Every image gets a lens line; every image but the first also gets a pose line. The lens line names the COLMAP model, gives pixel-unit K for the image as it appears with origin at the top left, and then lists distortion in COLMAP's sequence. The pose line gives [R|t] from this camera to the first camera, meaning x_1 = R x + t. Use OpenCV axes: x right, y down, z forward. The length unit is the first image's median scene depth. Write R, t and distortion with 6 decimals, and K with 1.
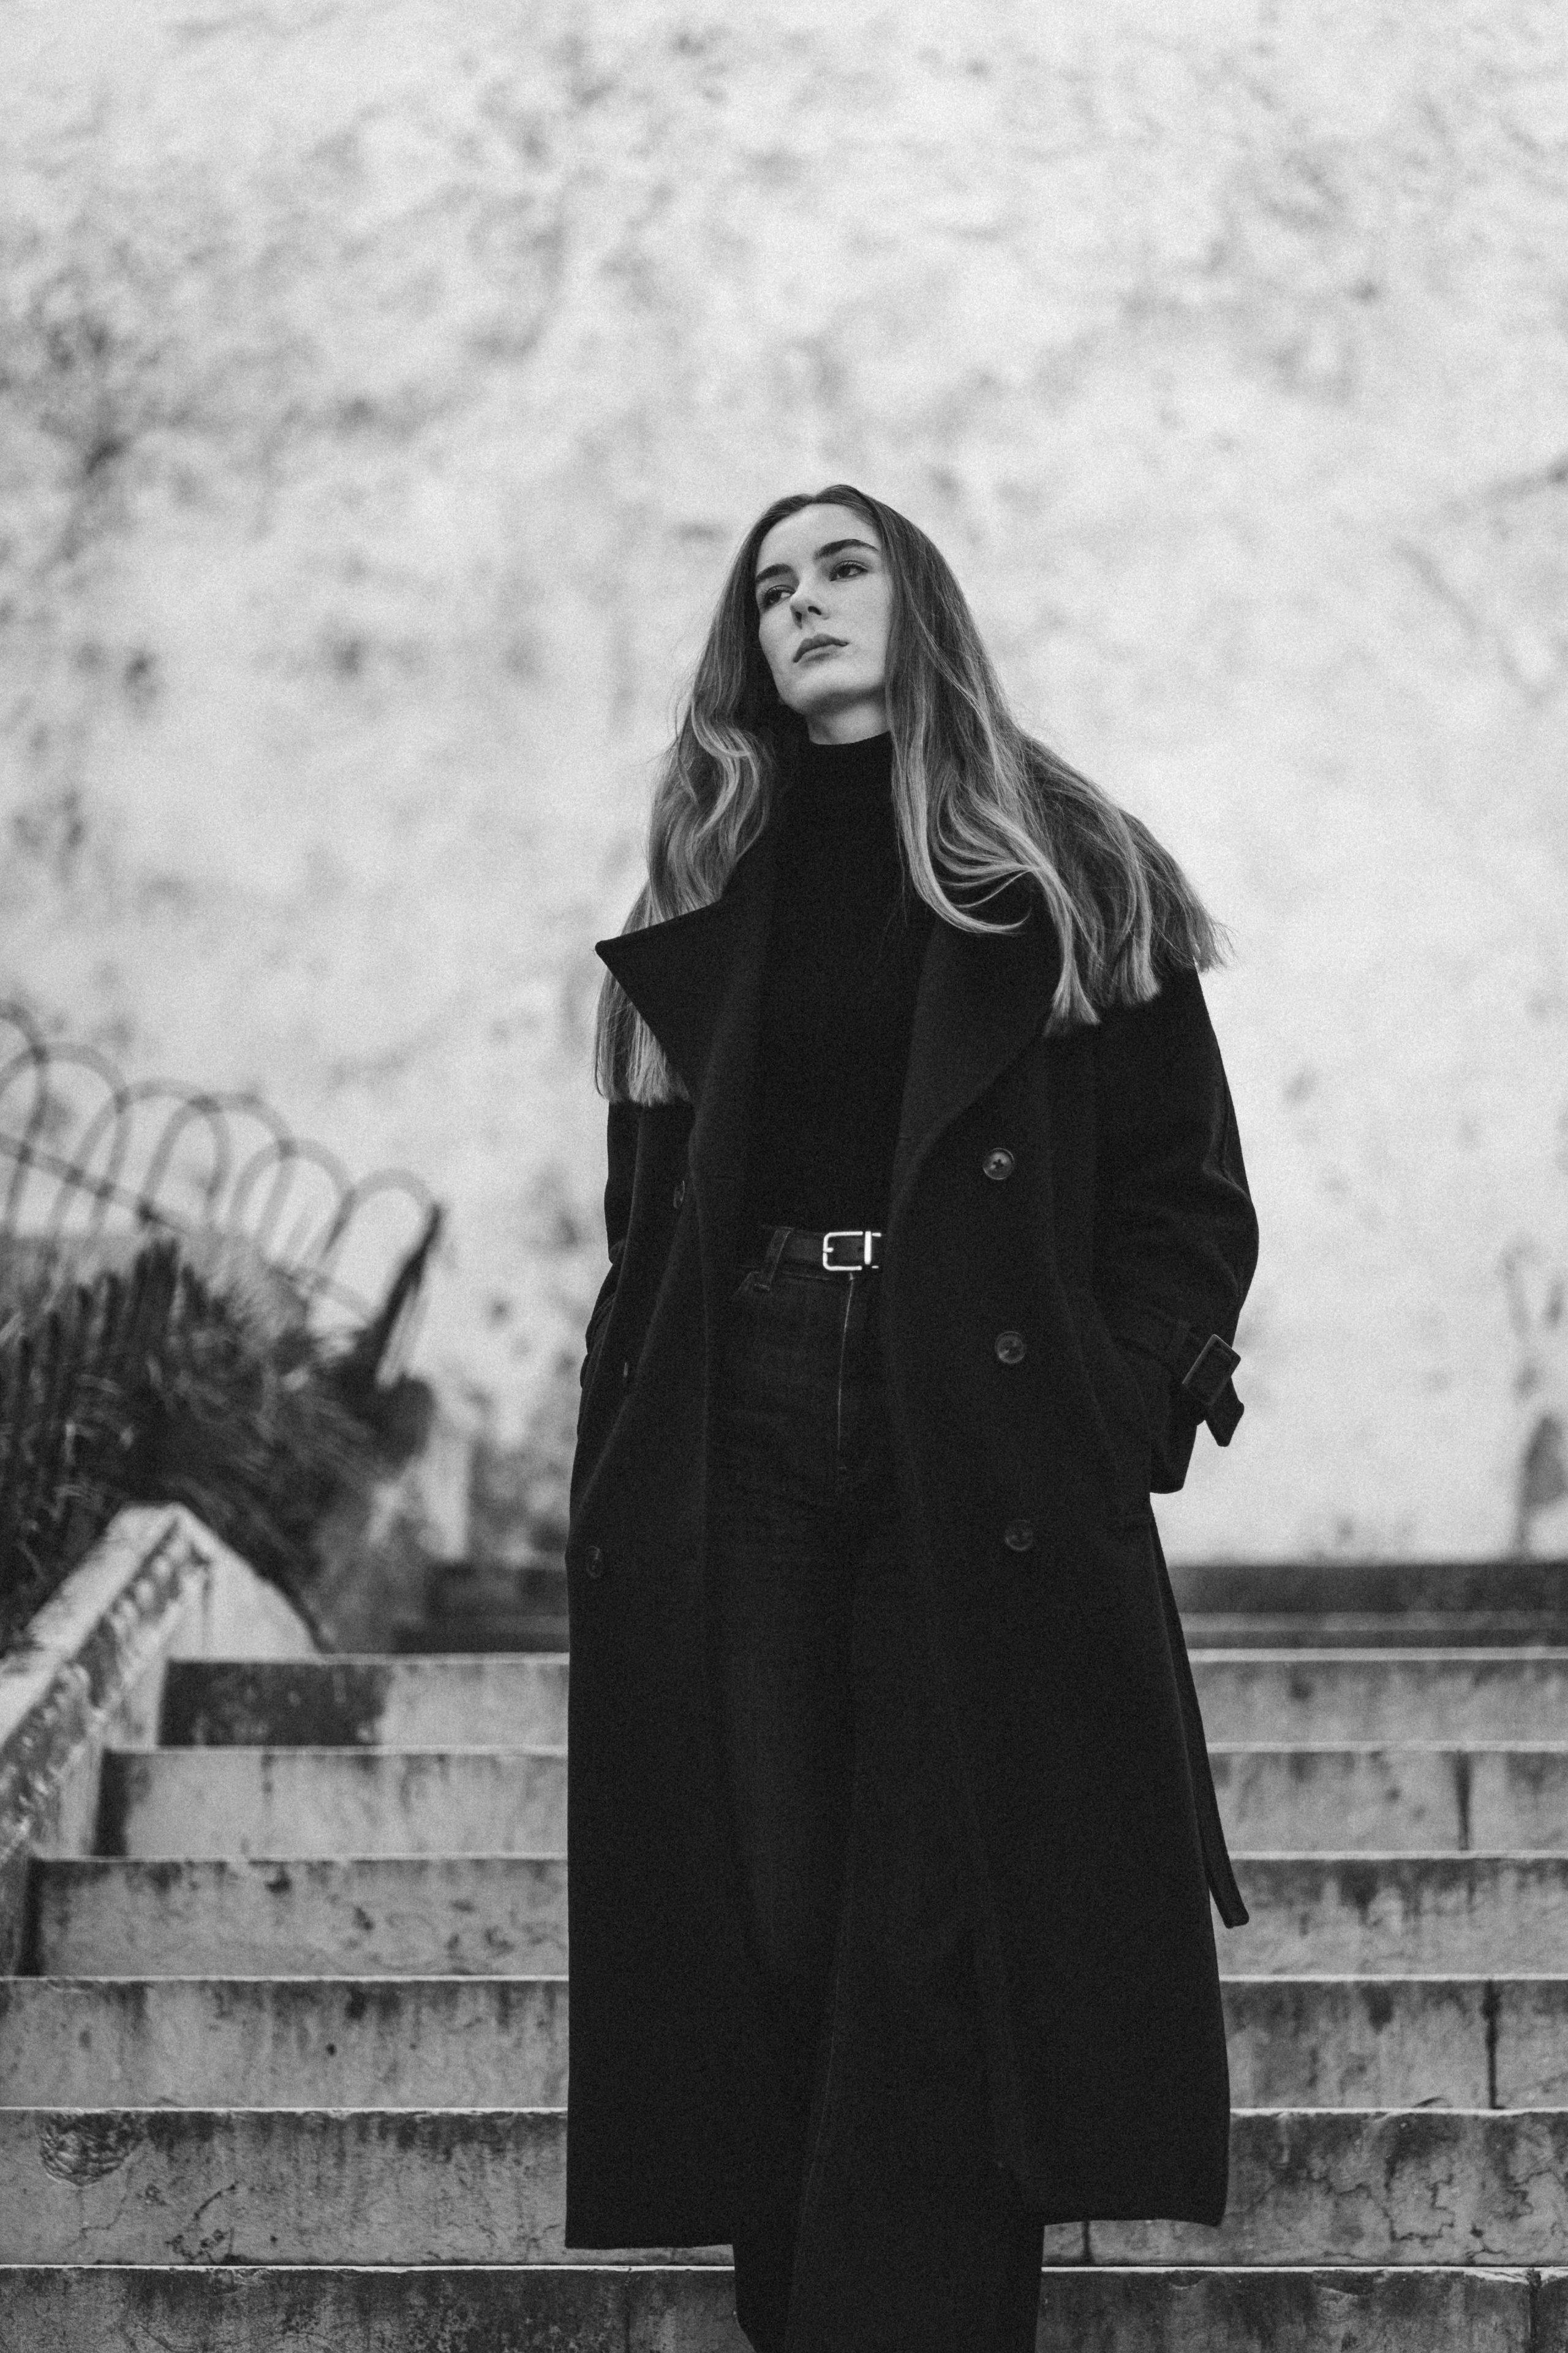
lens RADIAL K [[6123.5, 0, 822.2], [0, 6123.5, 1231.5], [0, 0, 1]] dist [0.294592, -4.335331]
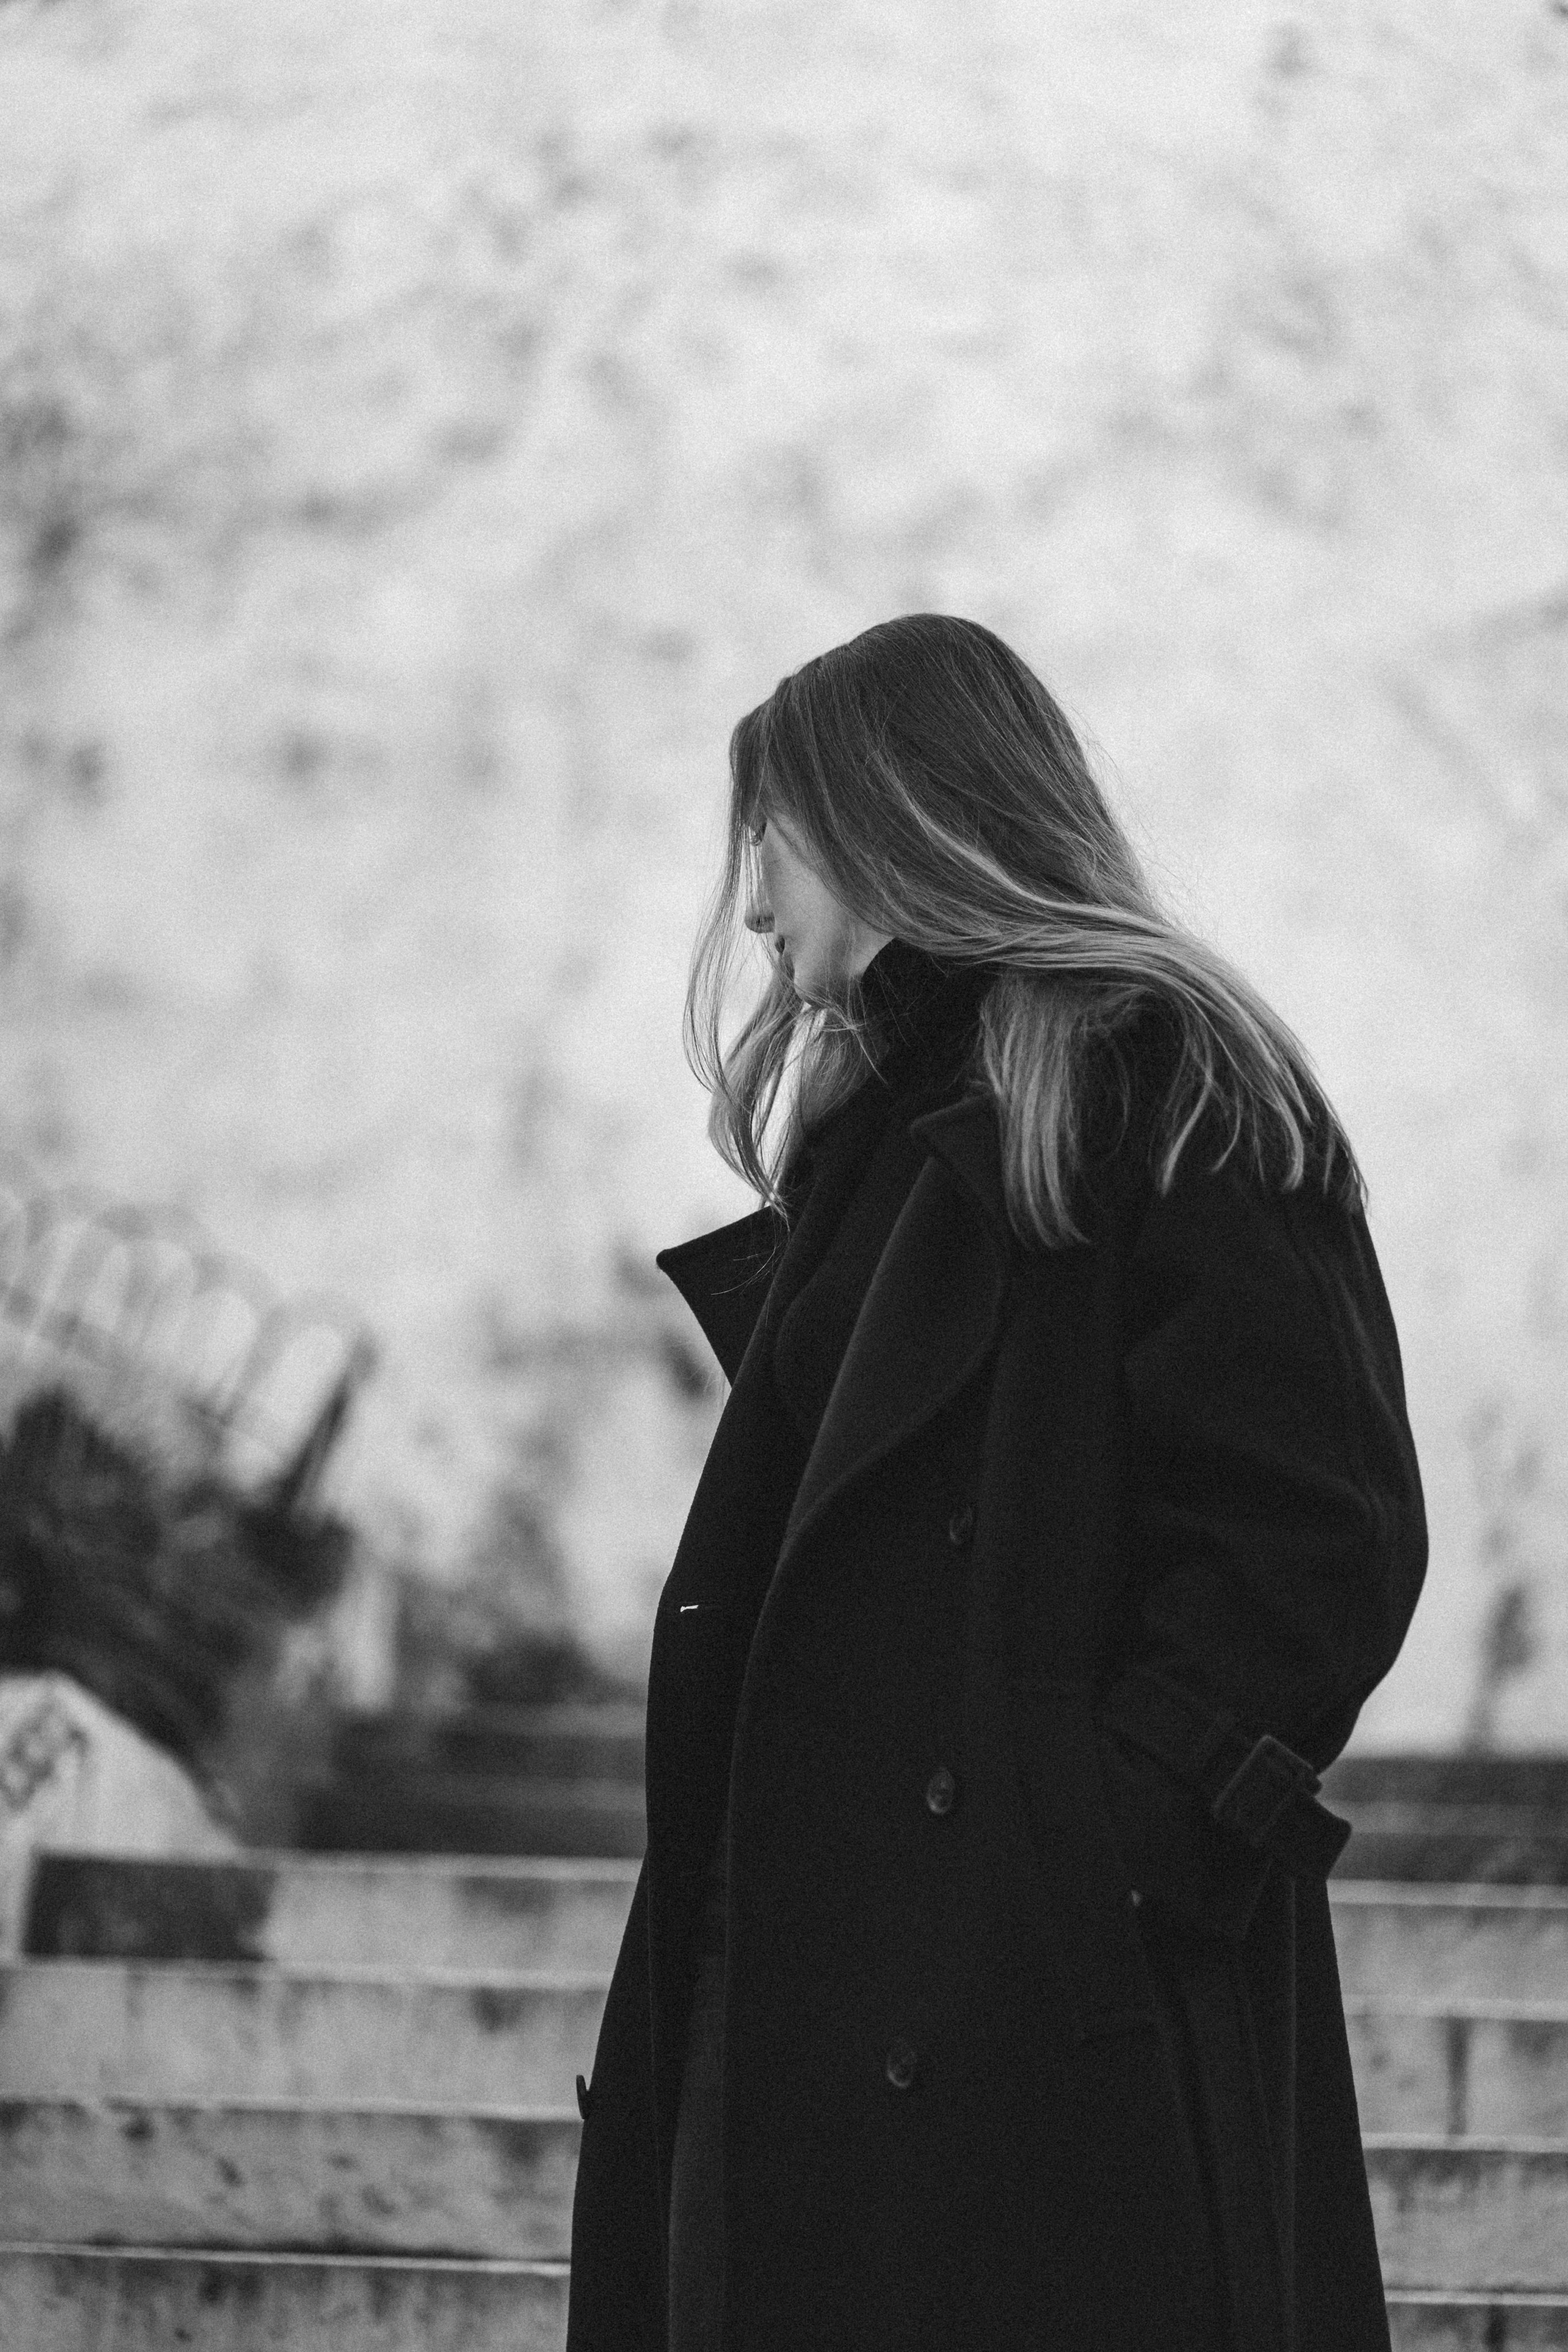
lens RADIAL K [[5747.9, 0, 784.0], [0, 5747.9, 1176.0], [0, 0, 1]] dist [0.285248, -4.506913]
pose [[0.999458, 0.032888, 0.001444, -0.000091], [-0.032848, 0.999210, -0.022360, -0.016726], [-0.002178, 0.022301, 0.999749, 0.154990]]
